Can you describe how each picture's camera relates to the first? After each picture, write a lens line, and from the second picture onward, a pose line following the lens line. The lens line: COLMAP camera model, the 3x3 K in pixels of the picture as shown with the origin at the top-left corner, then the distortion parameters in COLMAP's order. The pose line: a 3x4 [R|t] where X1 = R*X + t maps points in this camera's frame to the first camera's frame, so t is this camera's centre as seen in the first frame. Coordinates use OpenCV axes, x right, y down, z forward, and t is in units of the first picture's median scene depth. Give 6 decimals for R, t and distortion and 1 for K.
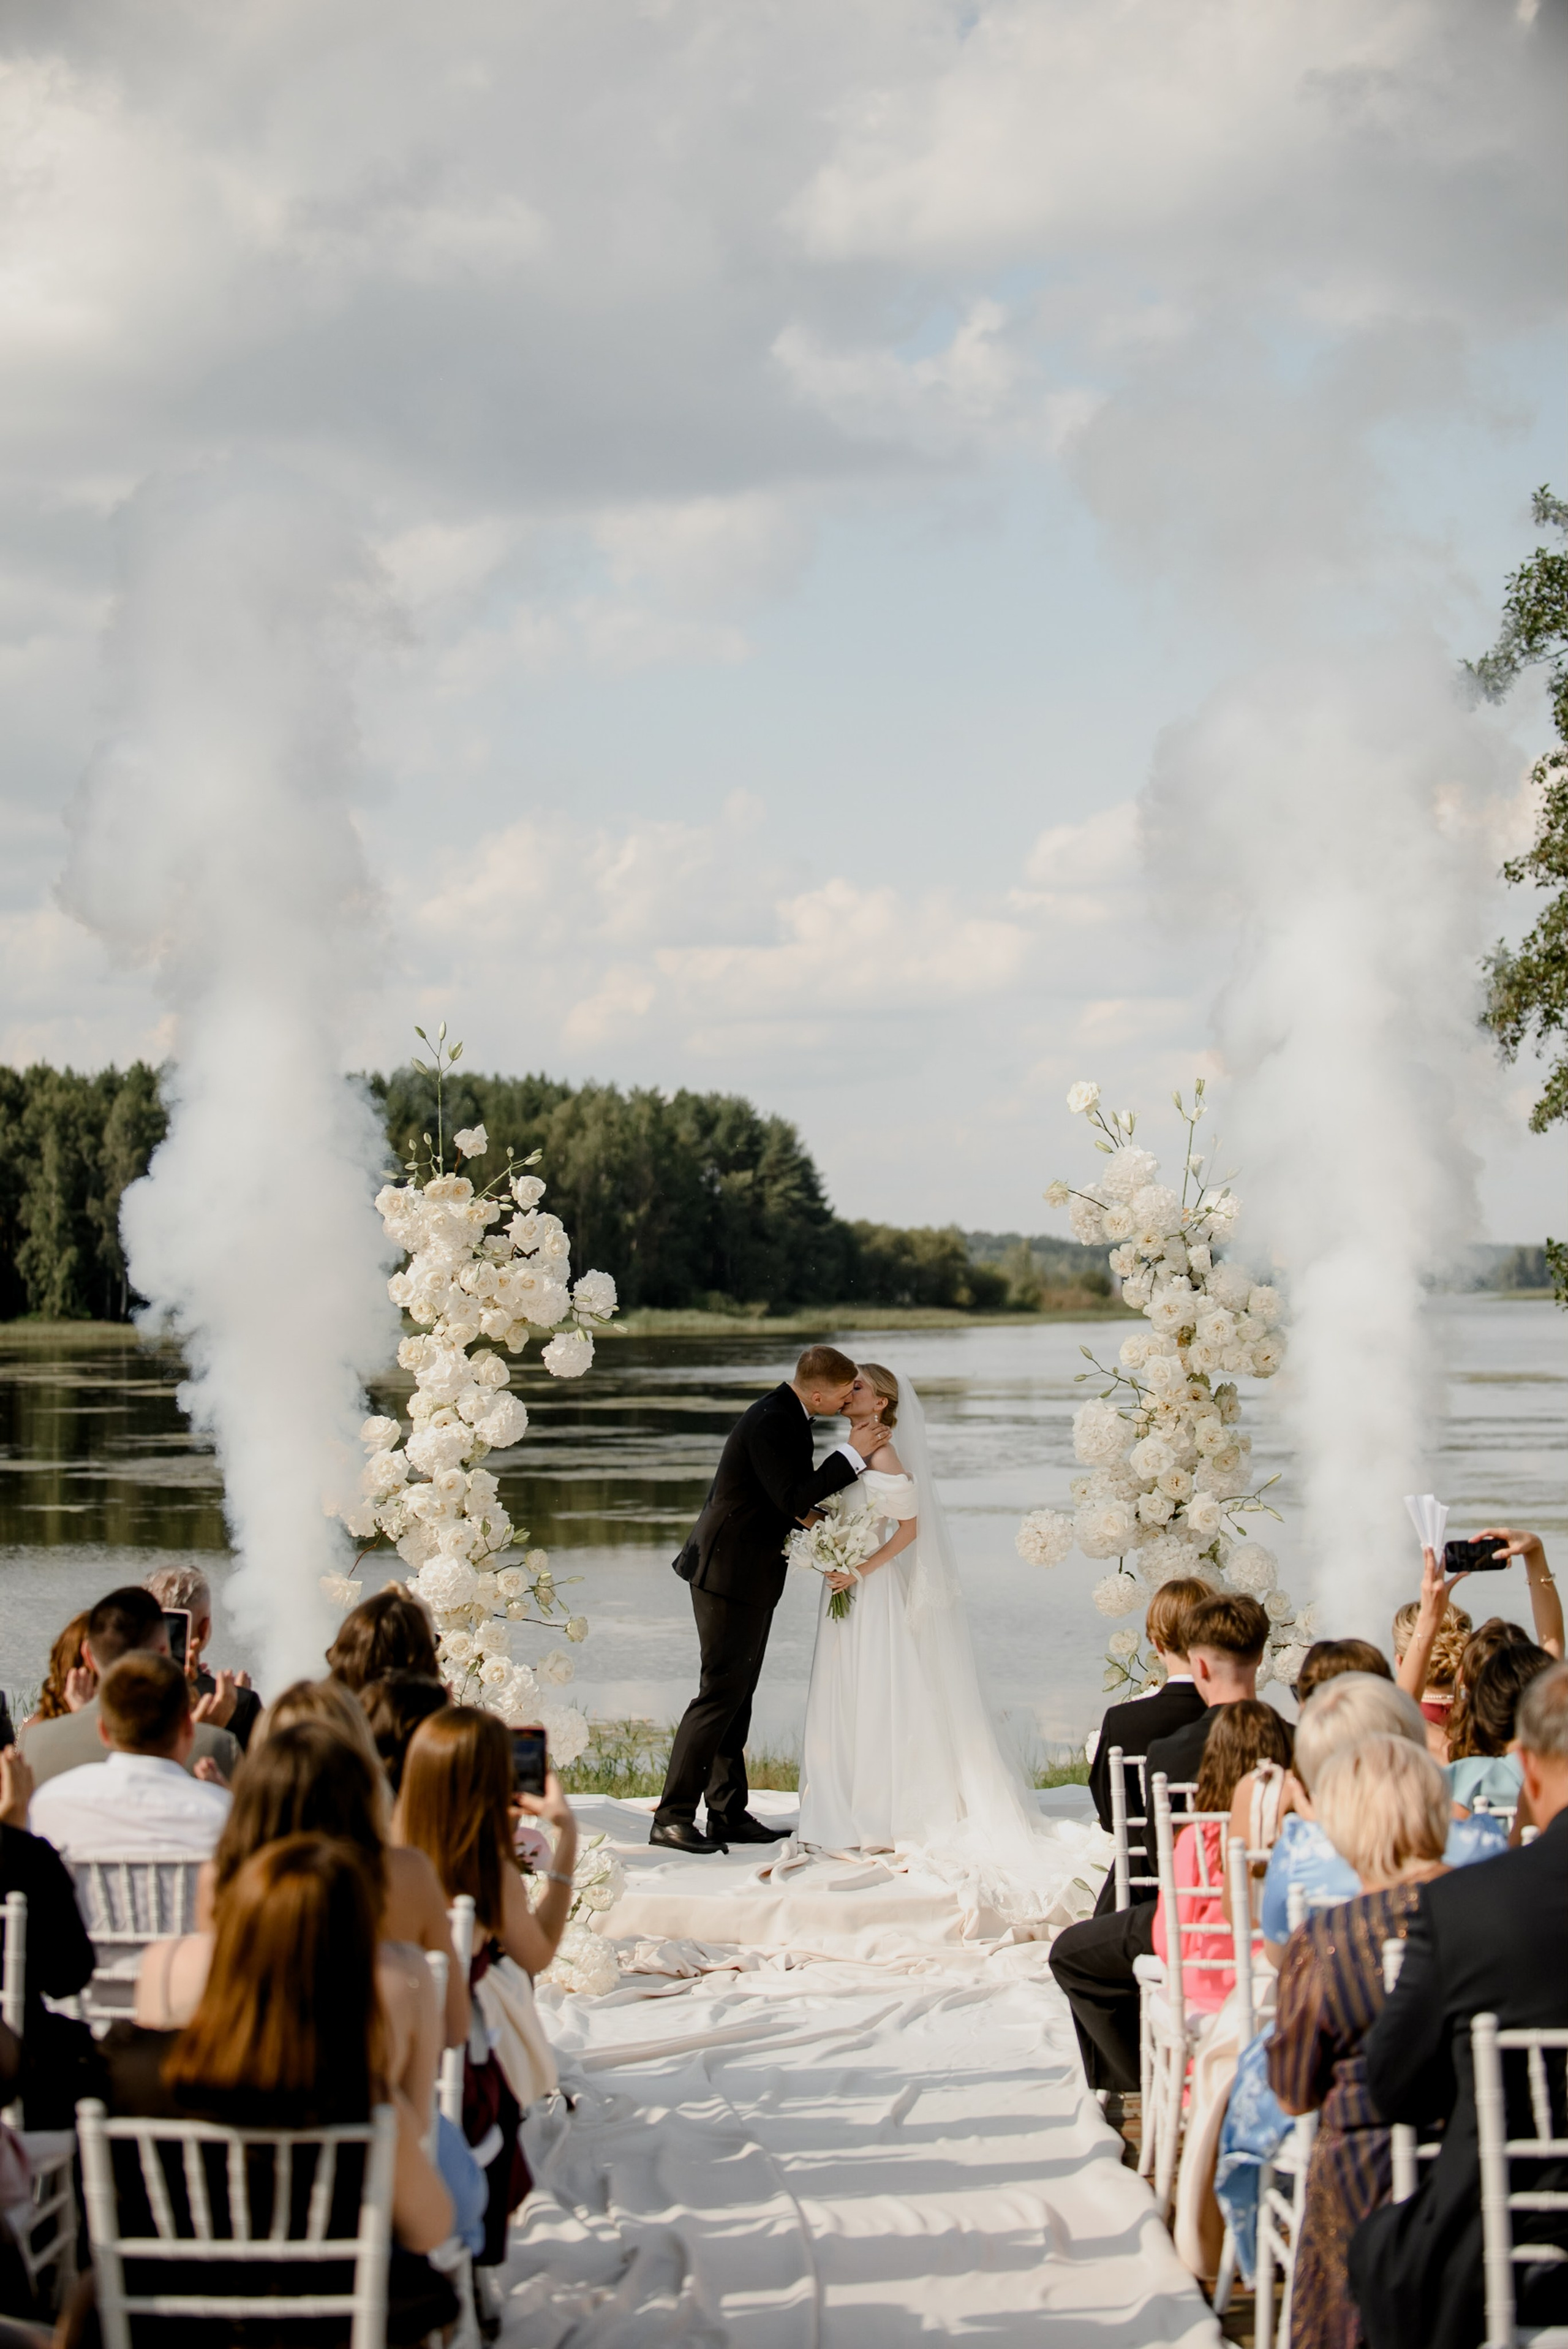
lens RADIAL K [[4710.6, 0, 775.8], [0, 4710.6, 1177.3], [0, 0, 1]] dist [-0.288777, 0.000000]
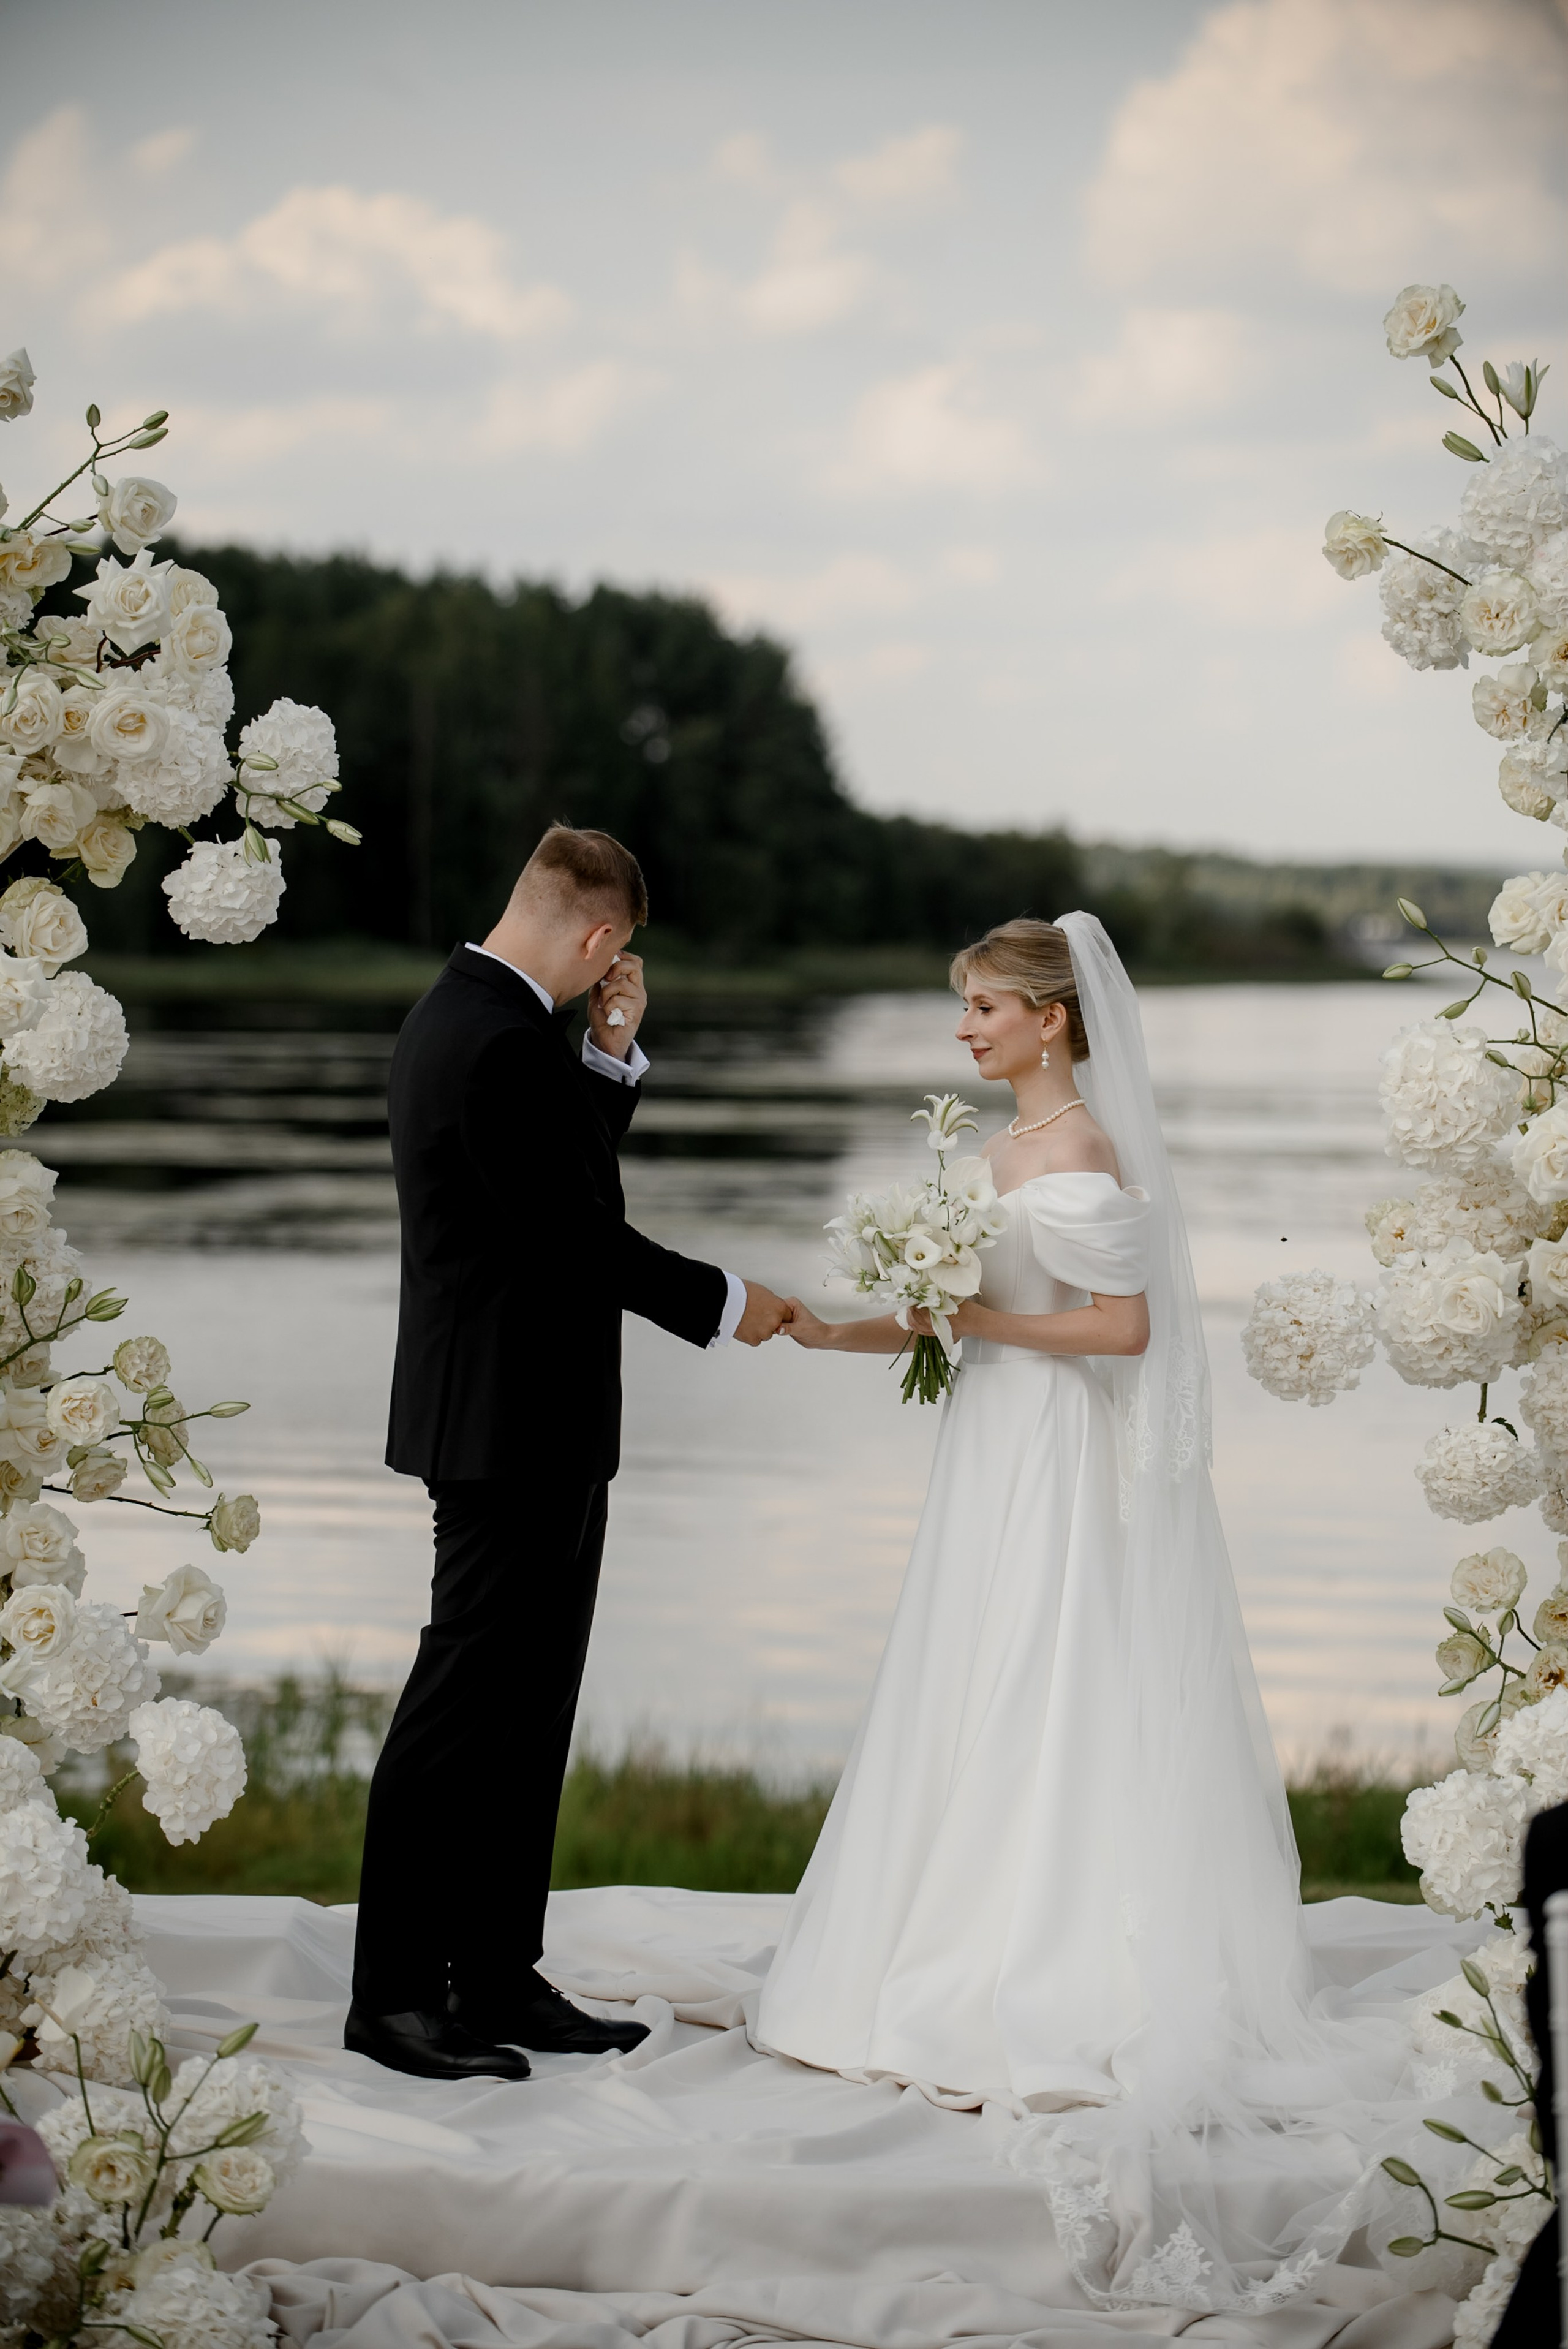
lens RADIAL K [[7673.1, 0, 776.9], [0, 7673.1, 1161.8], [0, 0, 1]] dist [0.389750, 0.000000]
pose [[0.999780, 0.020763, 0.002921, 0.005493], [-0.020886, 0.998456, 0.051470, 0.024950], [-0.001848, -0.051520, 0.998670, 0.288092]]
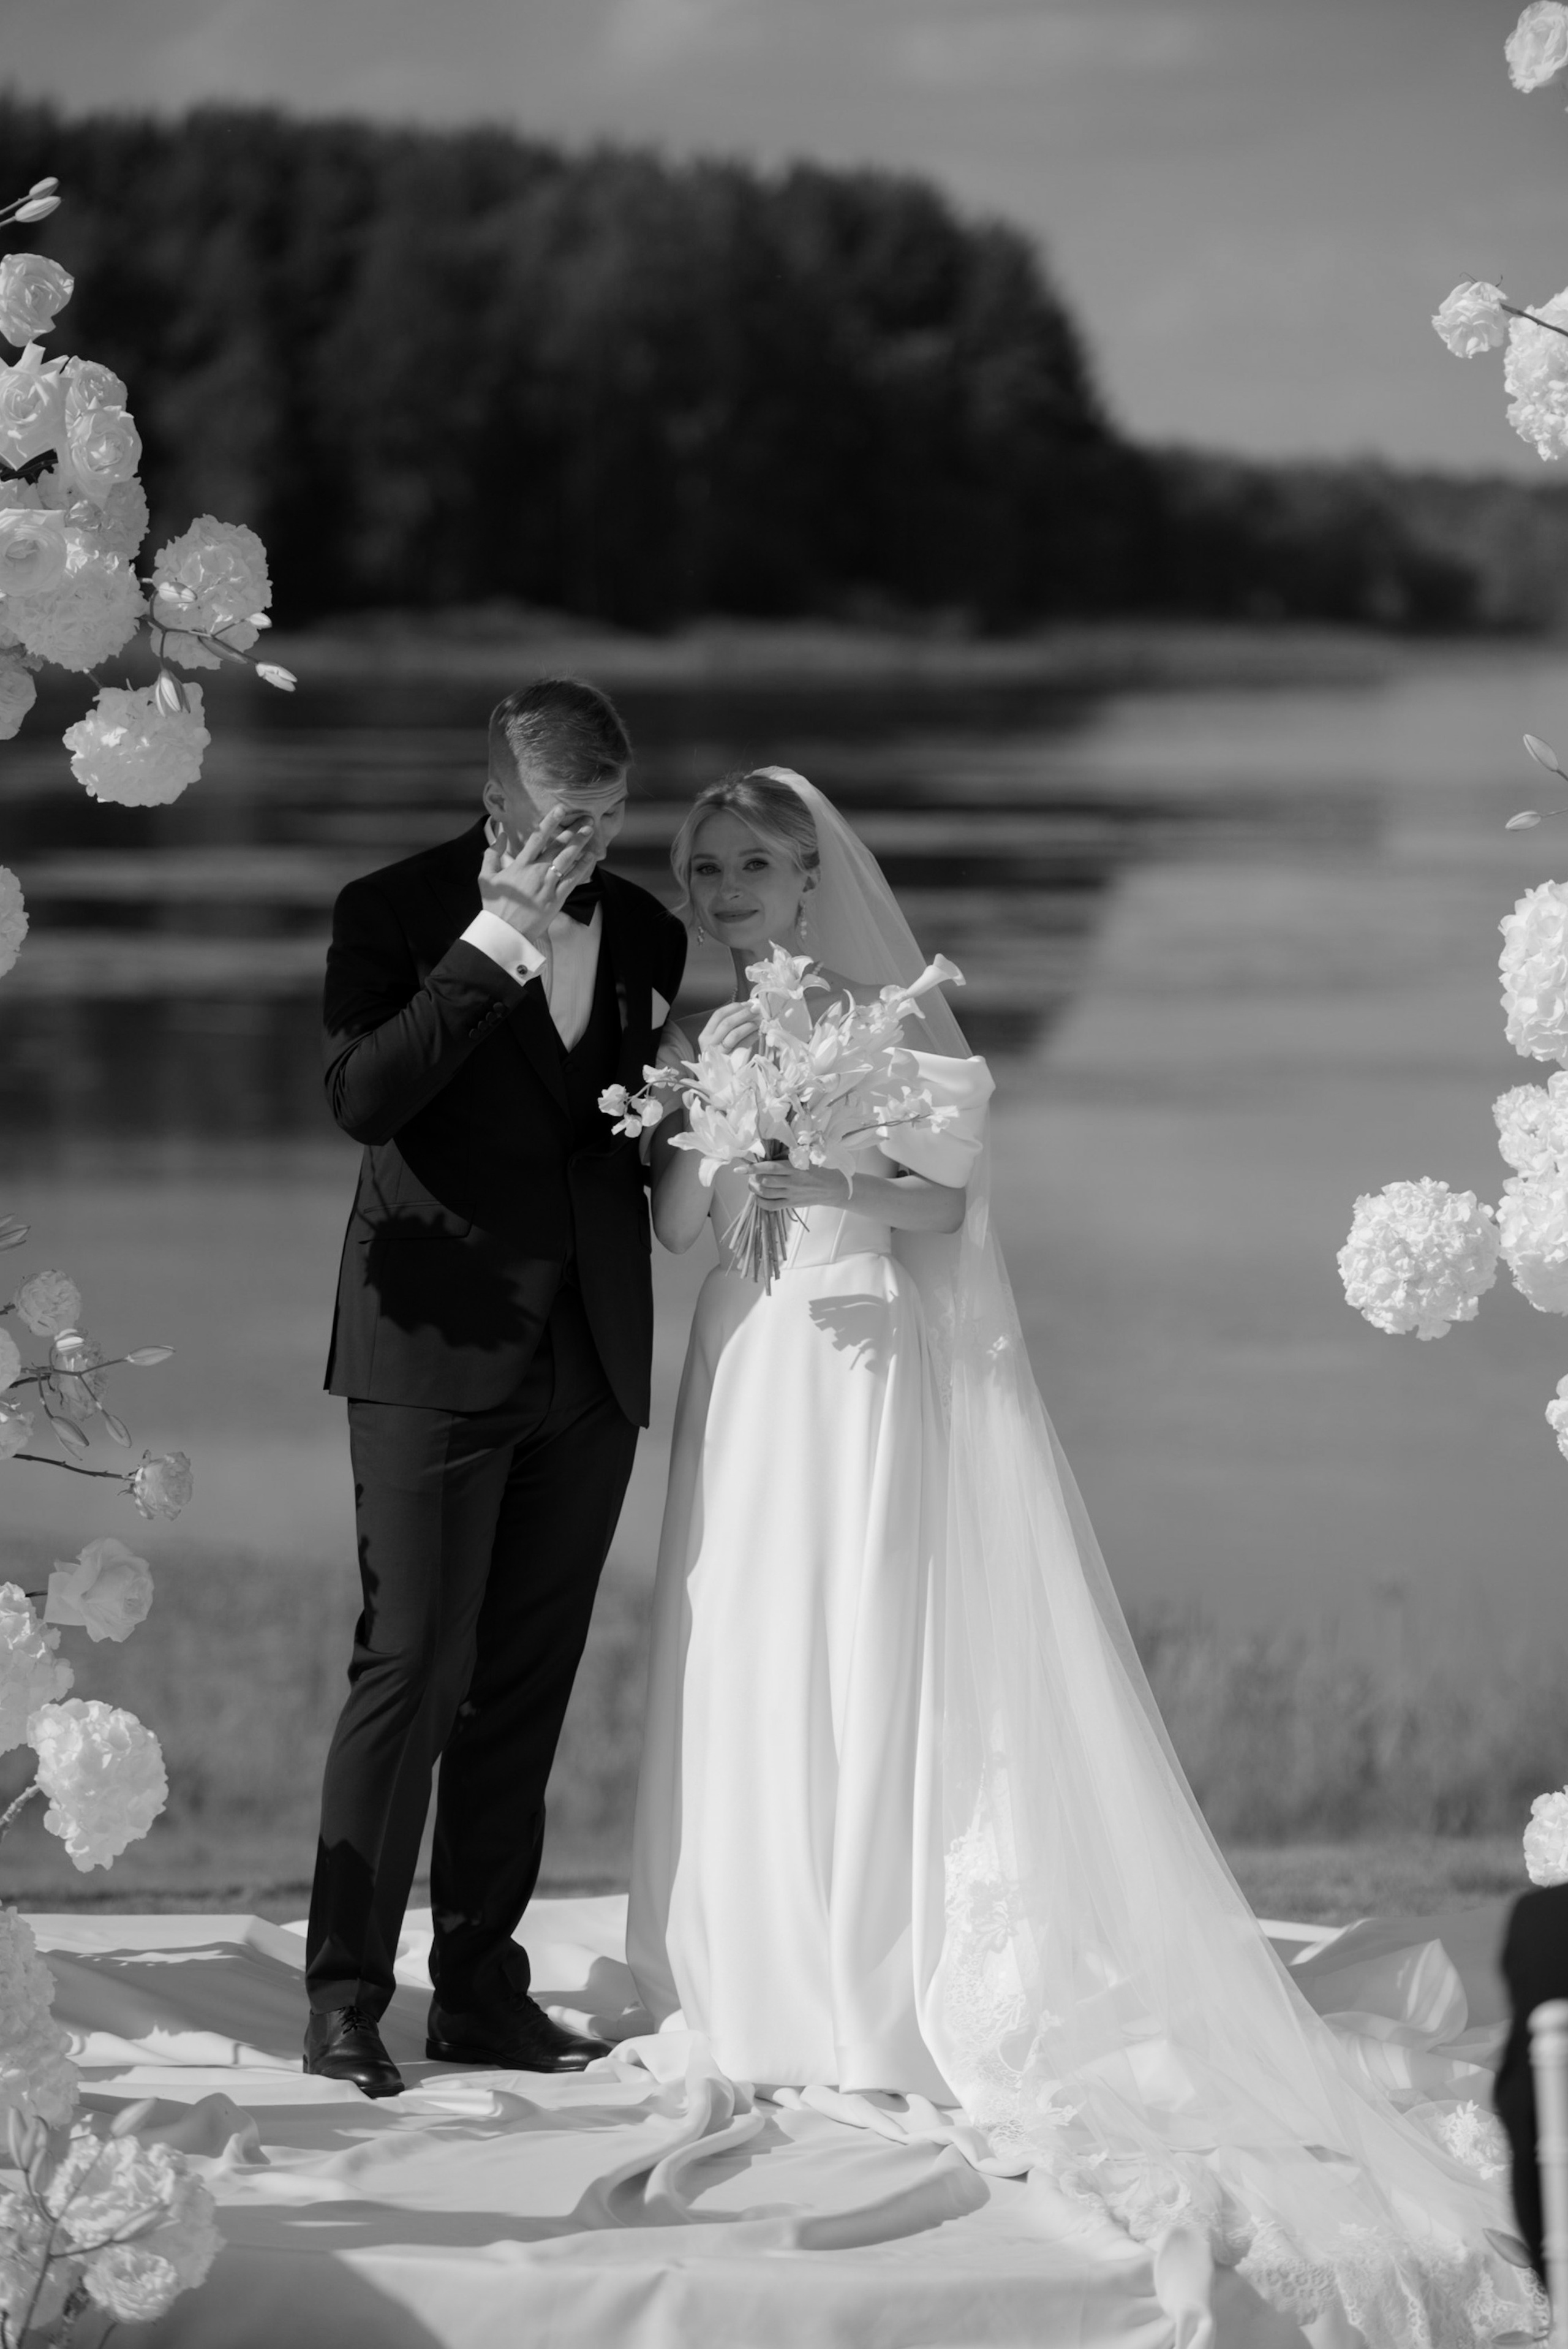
lens RADIAL K [[9468.6, 0, 787.8], [0, 9468.6, 1129.7], [0, 0, 1]] dist [0.896551, 0.000000]
pose [[0.999627, 0.010835, -0.025050, 0.026168], [-0.008776, 0.996684, 0.080901, 0.006742], [0.025844, -0.080651, 0.996407, 0.252918]]
